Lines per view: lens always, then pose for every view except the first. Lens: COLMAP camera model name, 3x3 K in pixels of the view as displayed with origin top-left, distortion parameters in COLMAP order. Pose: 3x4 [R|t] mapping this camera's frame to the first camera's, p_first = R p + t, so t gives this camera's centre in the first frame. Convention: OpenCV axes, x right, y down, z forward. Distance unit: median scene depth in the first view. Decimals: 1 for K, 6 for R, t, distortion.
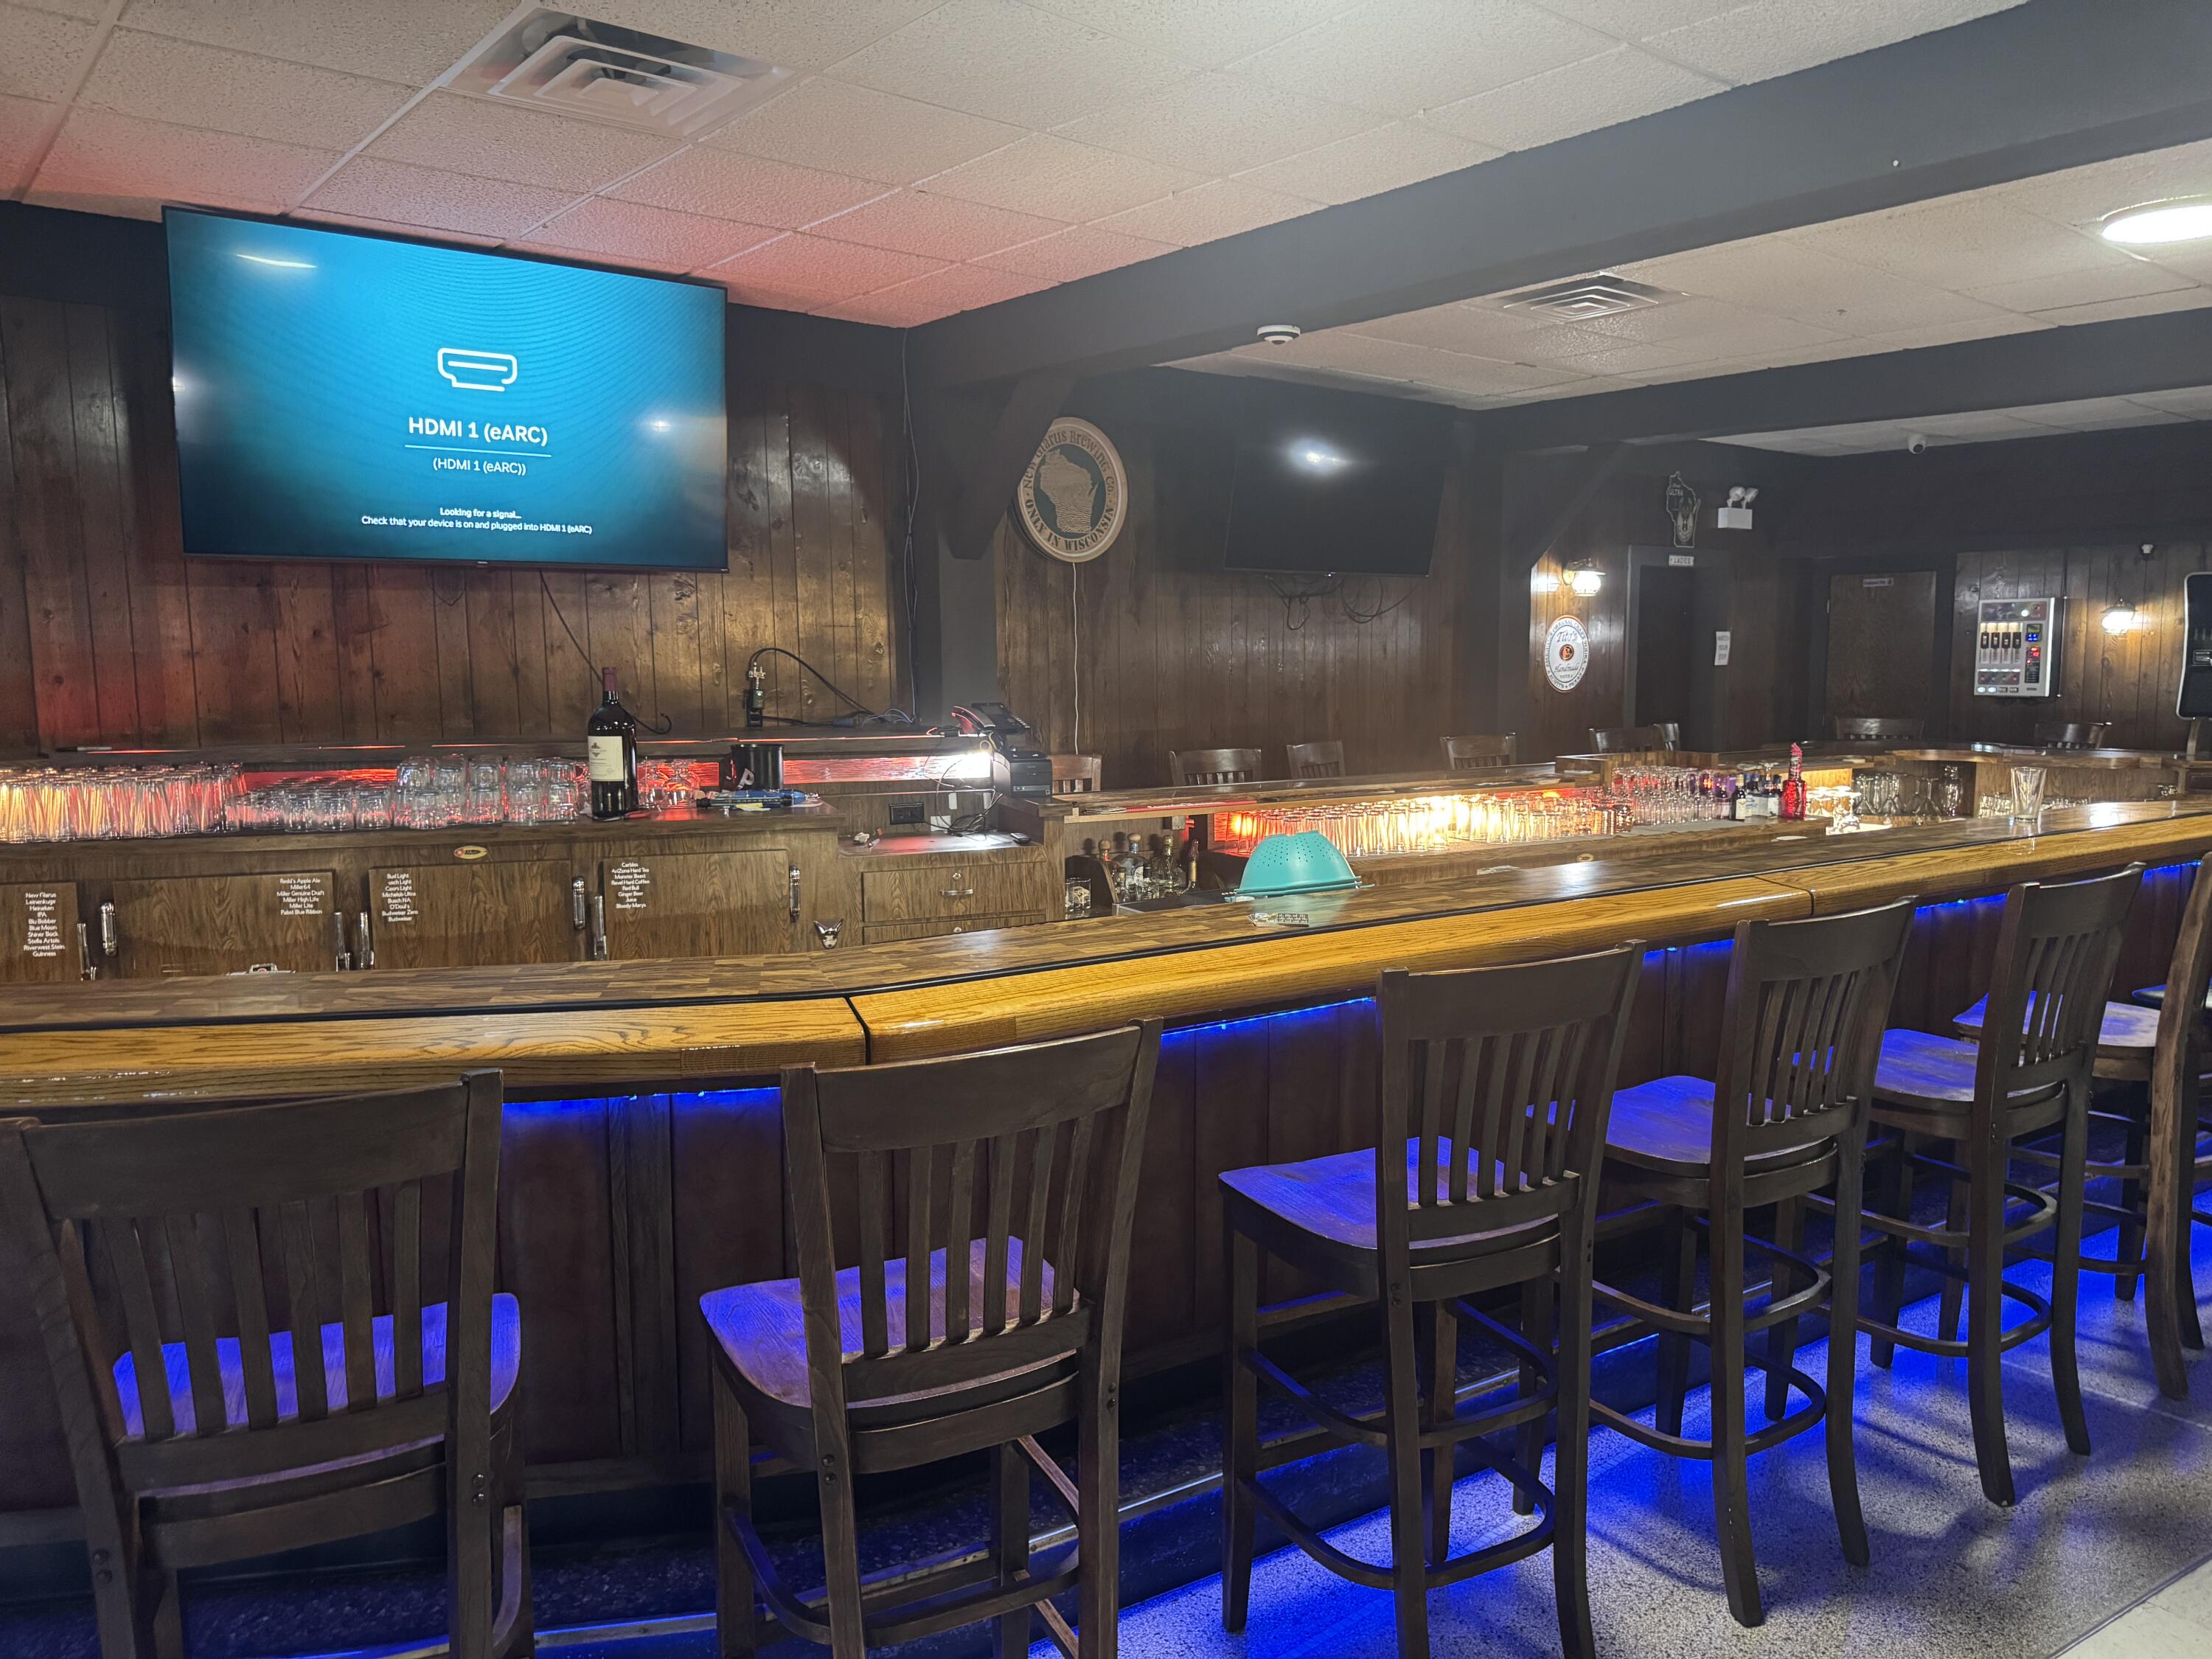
lens RADIAL K [[1515.6, 0, 1118.5], [0, 1515.6, 826.4], [0, 0, 1]] dist [0.063715, -0.060236]
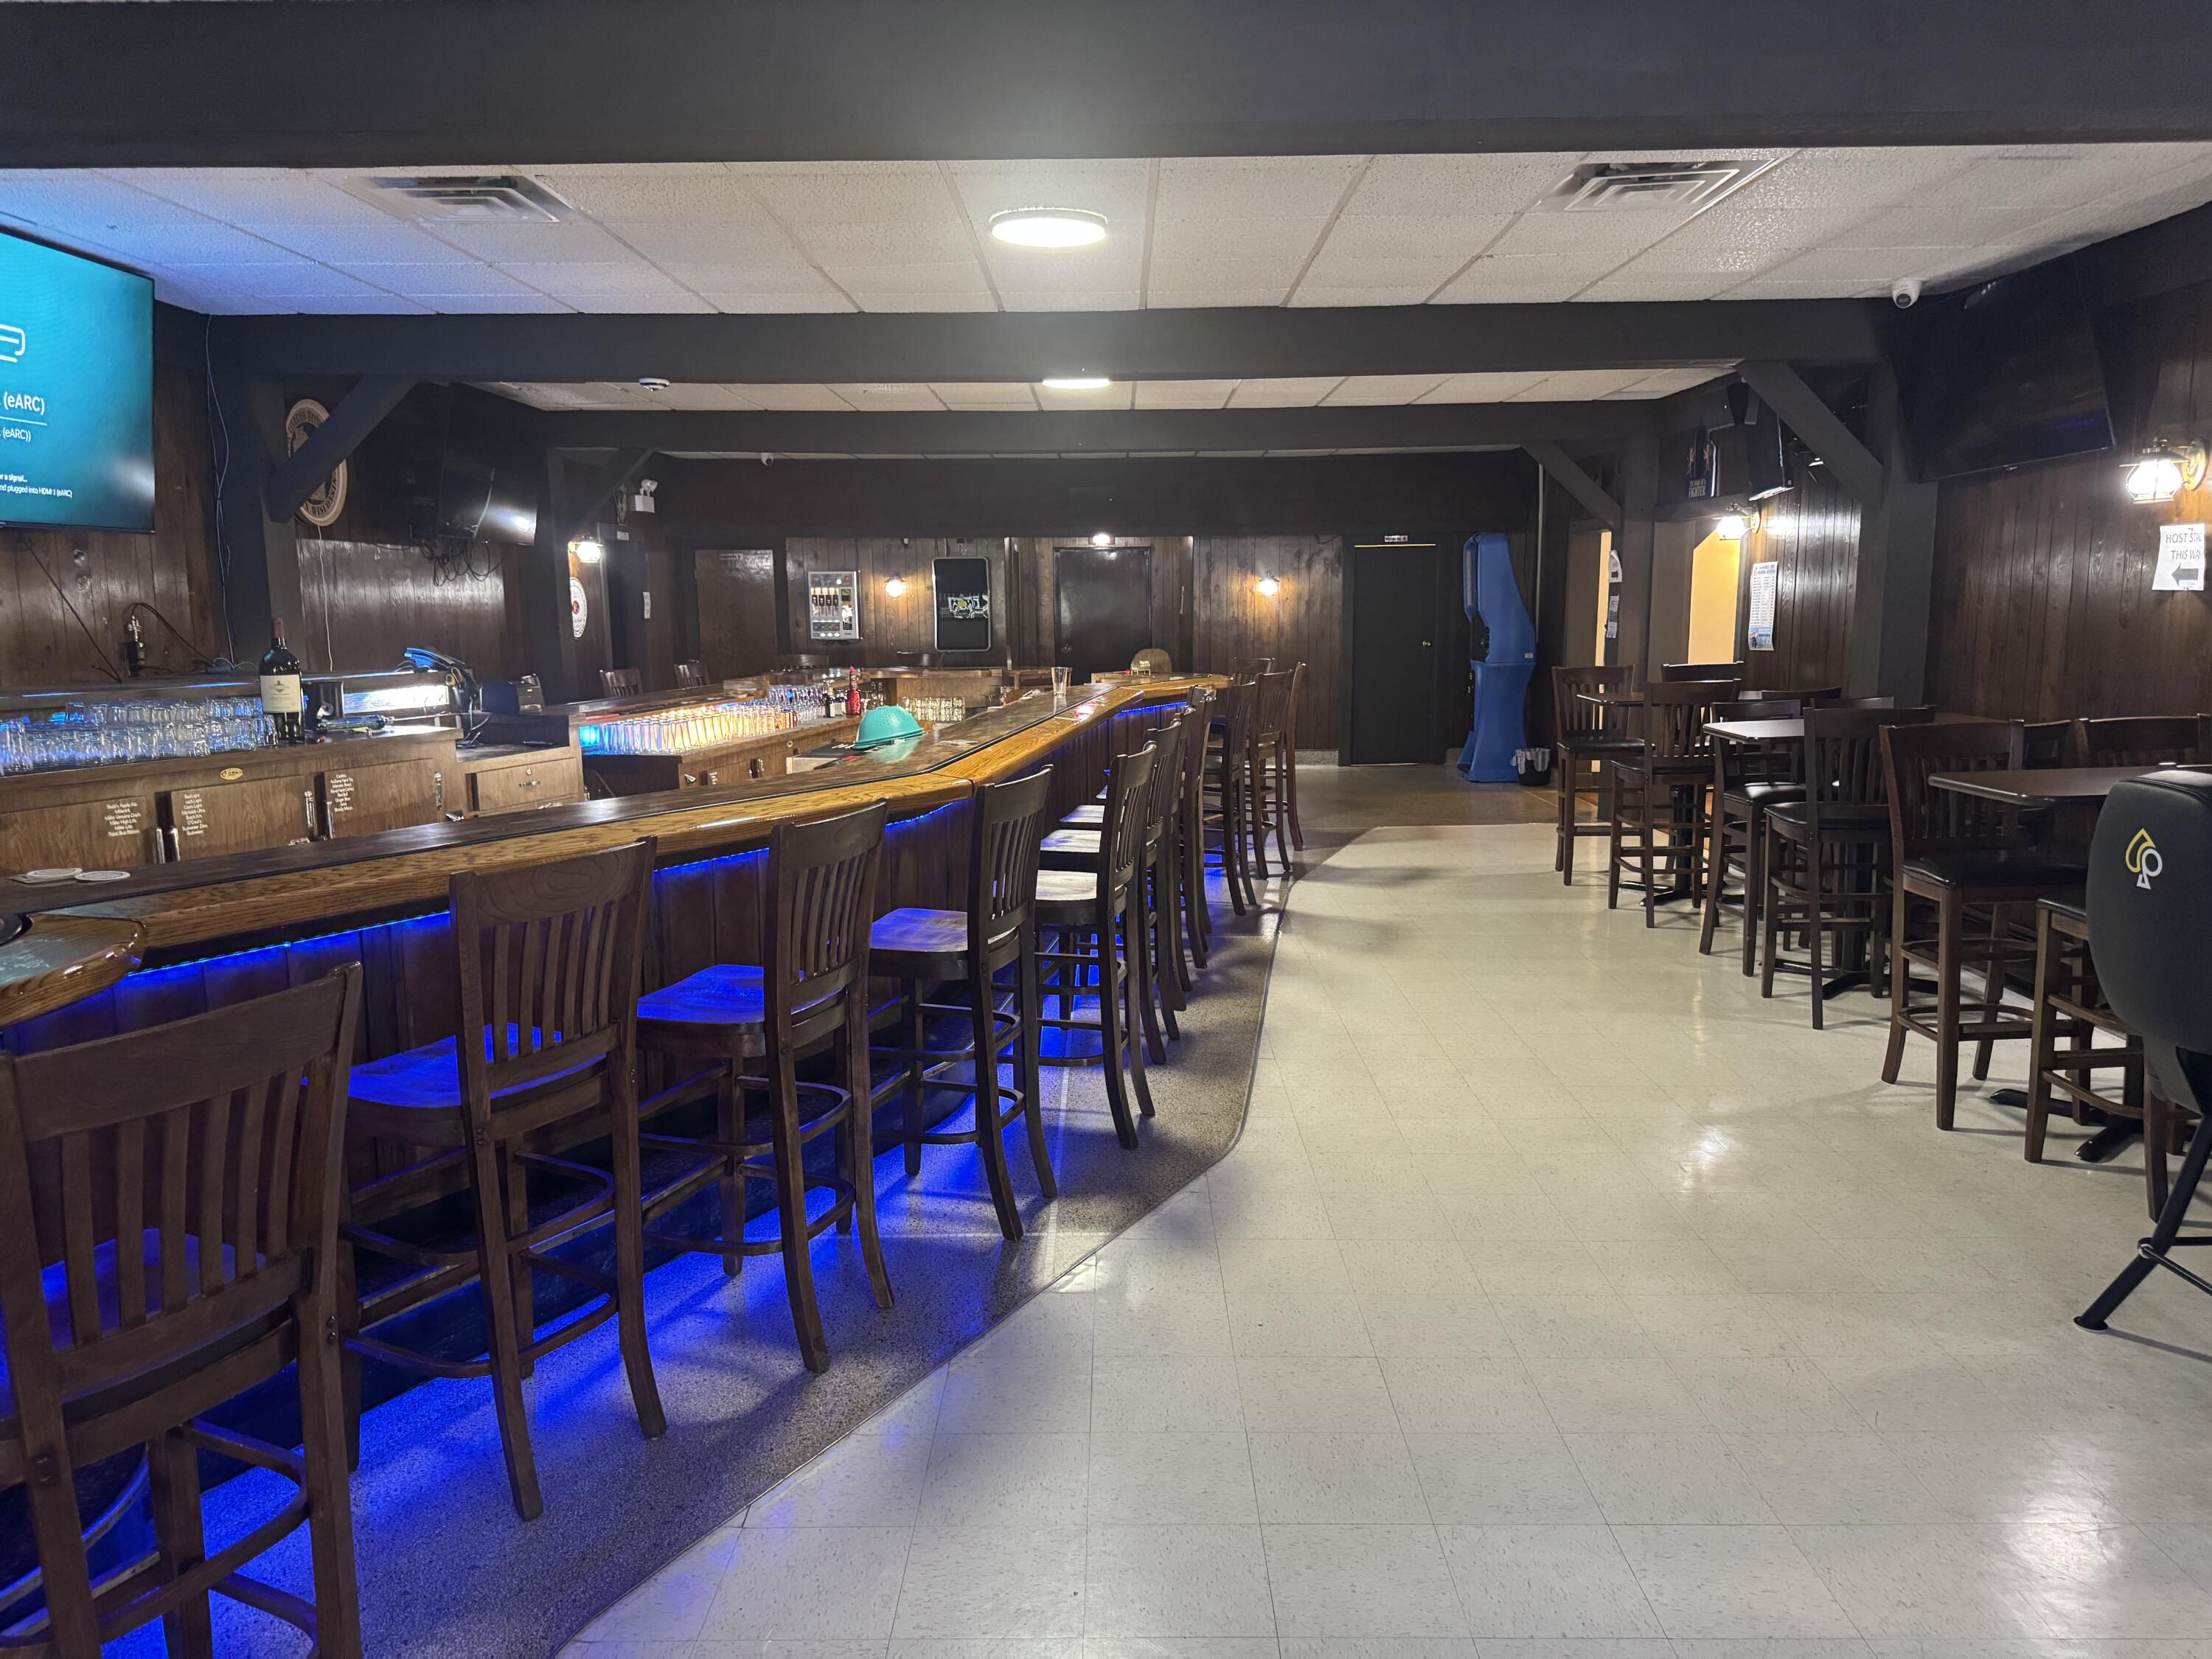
lens RADIAL K [[1515.6, 0, 1118.5], [0, 1515.6, 826.4], [0, 0, 1]] dist [0.063715, -0.060236]
pose [[0.641617, -0.115631, 0.758259, -0.745432], [0.096799, 0.992874, 0.069501, 0.034526], [-0.760892, 0.028806, 0.648238, -0.259313]]
